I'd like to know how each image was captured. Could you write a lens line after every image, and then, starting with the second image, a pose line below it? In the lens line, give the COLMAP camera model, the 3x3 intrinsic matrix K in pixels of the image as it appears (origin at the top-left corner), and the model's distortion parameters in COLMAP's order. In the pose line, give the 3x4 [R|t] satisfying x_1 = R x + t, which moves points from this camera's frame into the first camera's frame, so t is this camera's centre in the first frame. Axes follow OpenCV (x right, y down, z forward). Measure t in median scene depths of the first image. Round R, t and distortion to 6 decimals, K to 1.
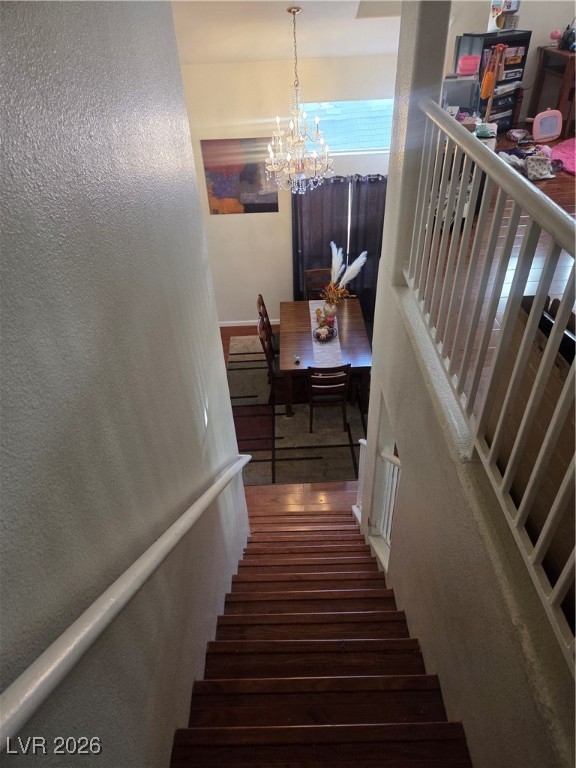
lens RADIAL K [[506.4, 0, 293.8], [0, 506.4, 385.7], [0, 0, 1]] dist [0.058403, -0.044631]
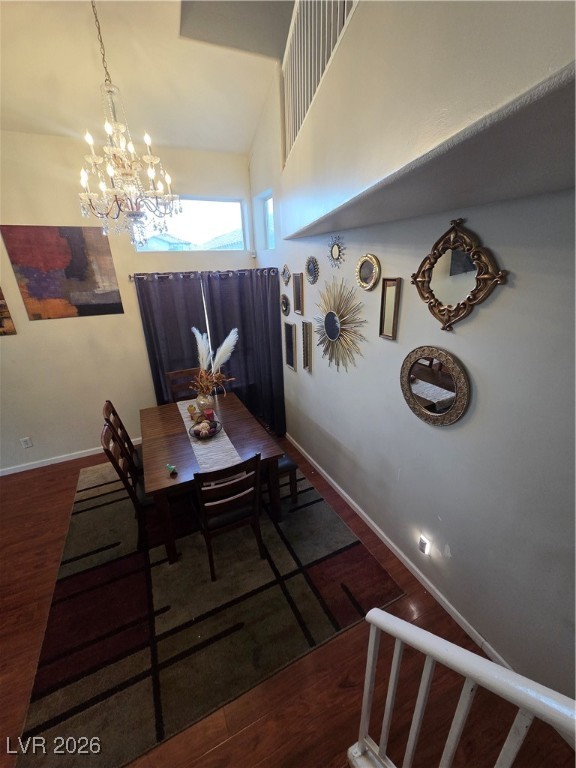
lens RADIAL K [[310.9, 0, 288.5], [0, 310.9, 388.5], [0, 0, 1]] dist [0.001378, 0.000300]
pose [[0.911104, -0.143878, 0.386250, 0.002993], [0.255087, 0.932905, -0.254204, -0.008833], [-0.323760, 0.330133, 0.886674, 0.513166]]
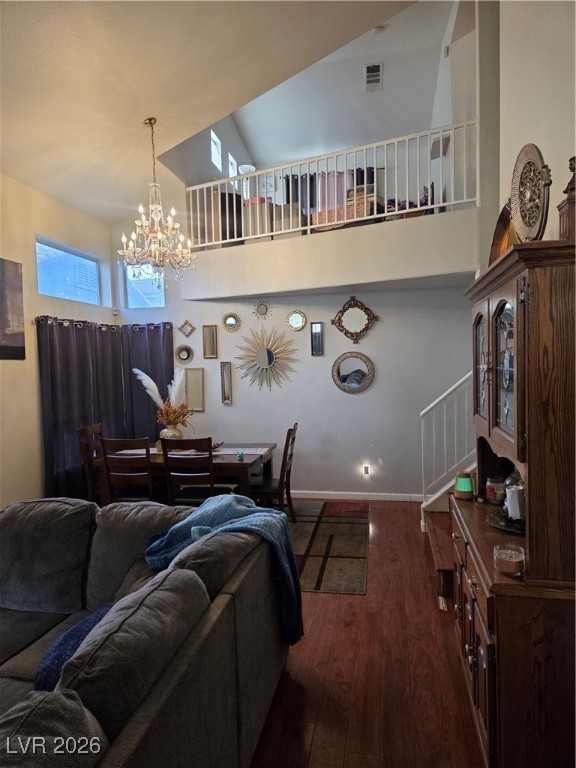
lens RADIAL K [[506.4, 0, 288.2], [0, 506.4, 383.1], [0, 0, 1]] dist [0.058403, -0.044631]
pose [[0.210292, -0.008158, 0.977604, -0.716276], [0.626498, 0.768782, -0.128351, 0.009656], [-0.750518, 0.639458, 0.166780, 0.678922]]
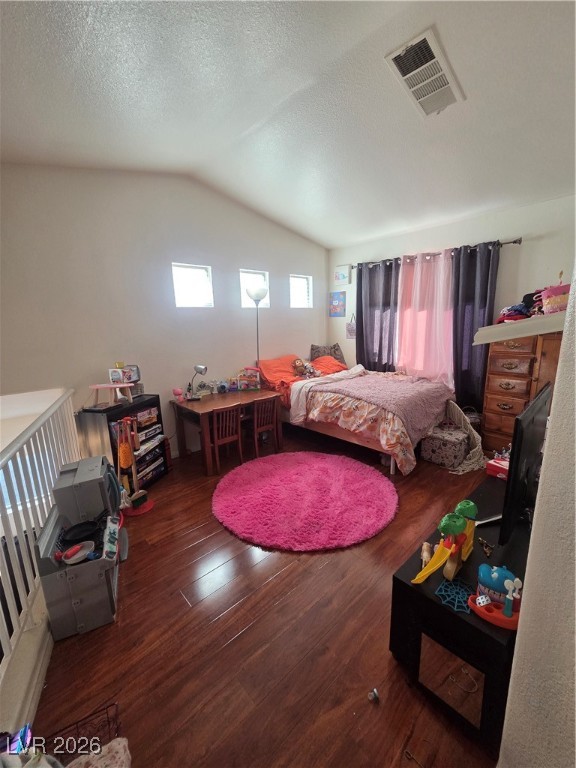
lens RADIAL K [[310.9, 0, 291.6], [0, 310.9, 387.2], [0, 0, 1]] dist [0.001378, 0.000300]
pose [[0.740674, -0.115750, 0.661818, 0.171451], [0.418796, 0.849804, -0.320068, -0.271065], [-0.525368, 0.514233, 0.677903, 0.292013]]
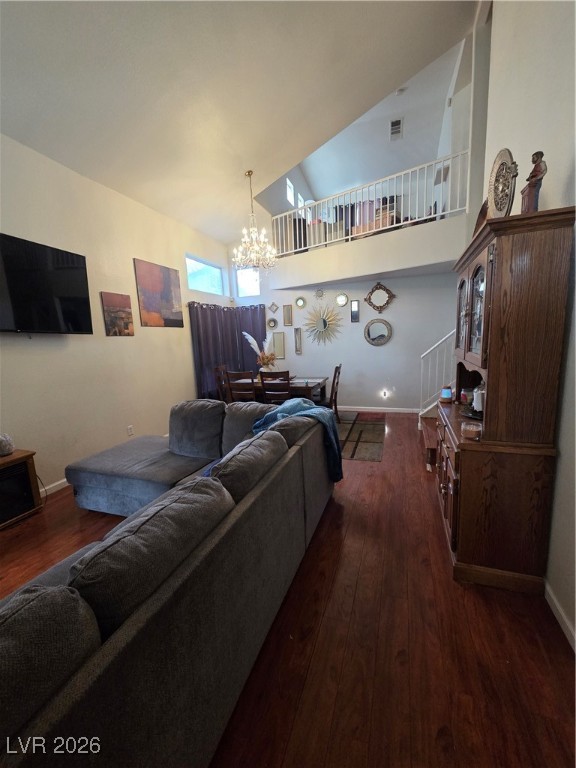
lens RADIAL K [[310.9, 0, 288.7], [0, 310.9, 387.1], [0, 0, 1]] dist [0.001378, 0.000300]
pose [[0.356519, -0.128514, 0.925407, -0.723488], [0.609966, 0.782288, -0.126355, 0.030837], [-0.707697, 0.609515, 0.357290, 0.689941]]
